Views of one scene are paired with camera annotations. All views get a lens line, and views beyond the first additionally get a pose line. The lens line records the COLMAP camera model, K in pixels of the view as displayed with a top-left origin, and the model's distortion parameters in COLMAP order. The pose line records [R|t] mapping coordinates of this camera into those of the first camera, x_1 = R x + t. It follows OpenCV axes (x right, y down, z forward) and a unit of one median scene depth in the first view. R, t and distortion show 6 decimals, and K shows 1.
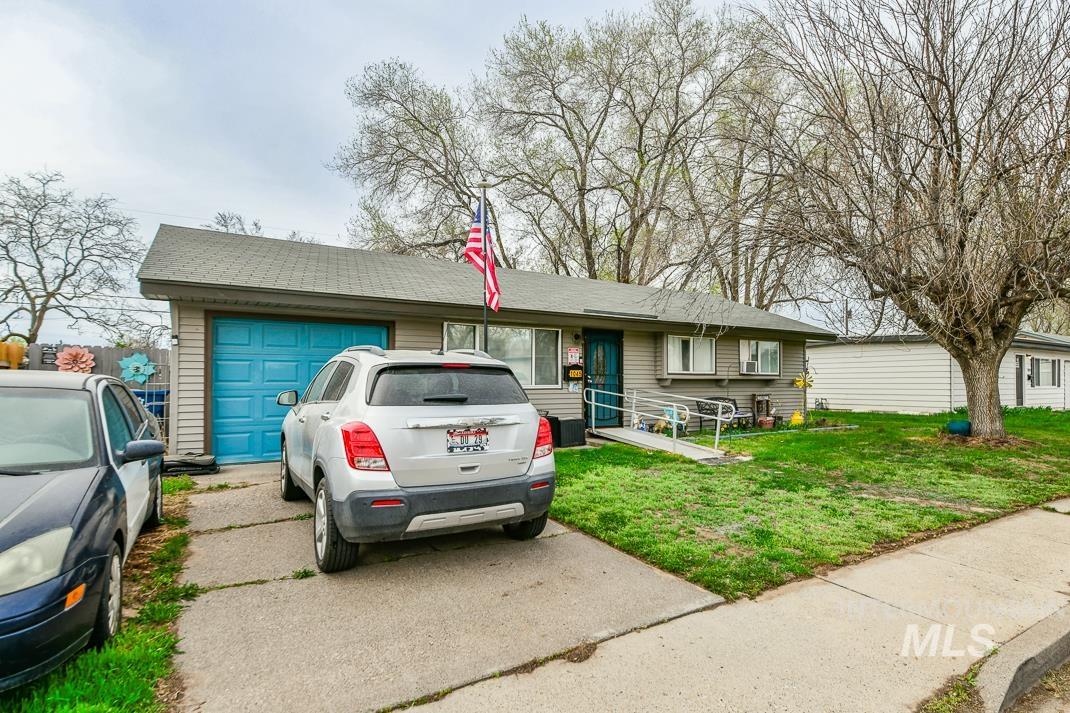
lens RADIAL K [[515.4, 0, 536.0], [0, 515.4, 377.7], [0, 0, 1]] dist [-0.002502, -0.000326]
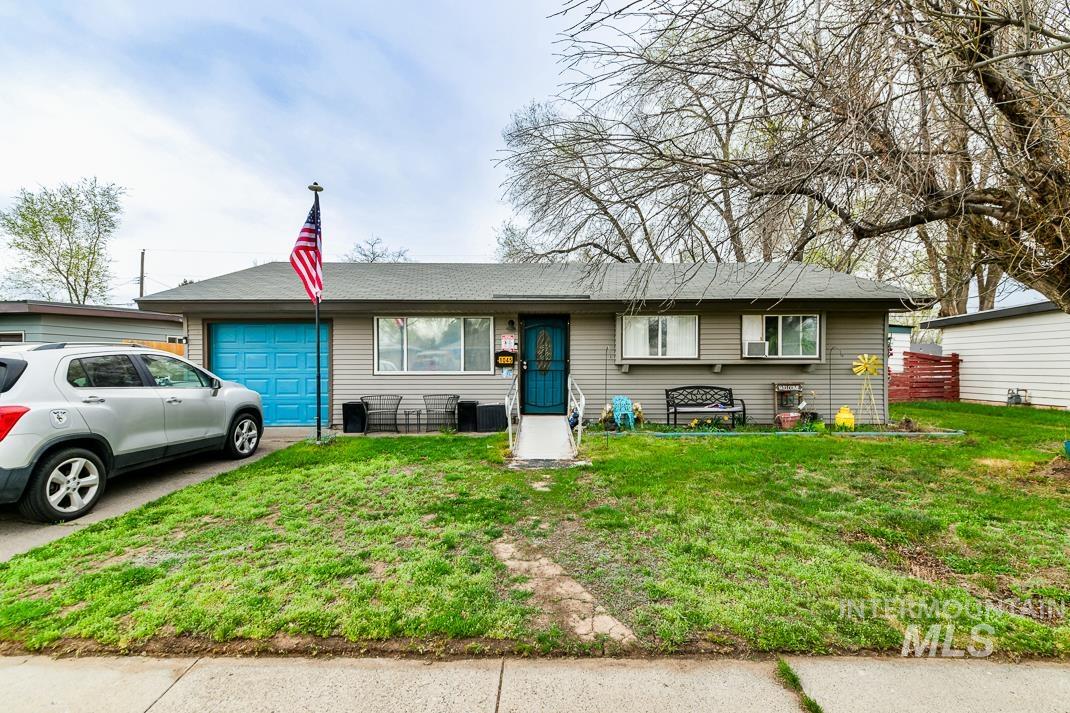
lens RADIAL K [[412.2, 0, 535.7], [0, 412.2, 373.4], [0, 0, 1]] dist [-0.000691, -0.000140]
pose [[0.864702, 0.008303, -0.502217, 0.497710], [0.006144, 0.999614, 0.027105, -0.002703], [0.502249, -0.026523, 0.864316, 0.311973]]
